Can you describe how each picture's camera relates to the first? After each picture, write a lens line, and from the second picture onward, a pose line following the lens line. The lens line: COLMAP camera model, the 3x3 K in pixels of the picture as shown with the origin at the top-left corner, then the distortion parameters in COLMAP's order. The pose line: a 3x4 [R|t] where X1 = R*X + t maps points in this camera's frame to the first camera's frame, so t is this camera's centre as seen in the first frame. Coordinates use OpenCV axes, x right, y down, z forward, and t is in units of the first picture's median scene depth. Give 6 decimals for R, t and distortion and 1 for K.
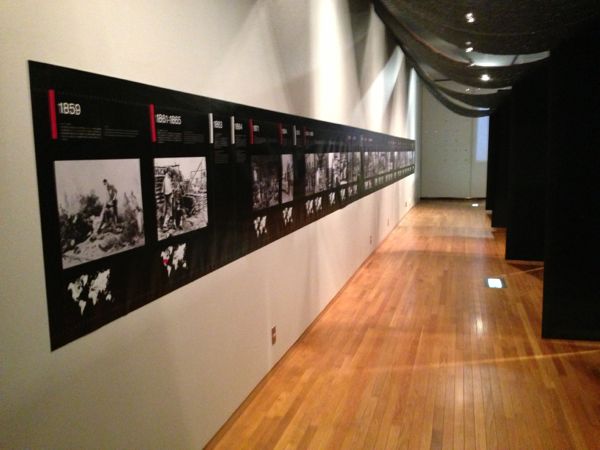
lens RADIAL K [[524.3, 0, 300.0], [0, 524.3, 225.0], [0, 0, 1]] dist [0.083860, -0.100457]
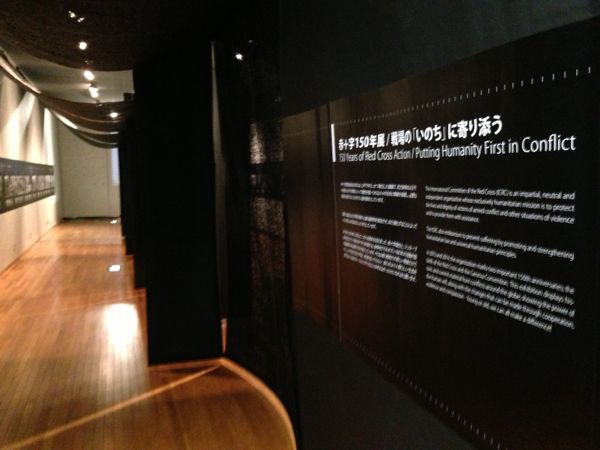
lens RADIAL K [[524.3, 0, 300.0], [0, 524.3, 225.0], [0, 0, 1]] dist [0.083860, -0.100457]
pose [[0.805778, -0.042469, 0.590693, -0.044492], [0.069296, 0.997335, -0.022824, 0.037638], [-0.588149, 0.059324, 0.806574, -0.294141]]
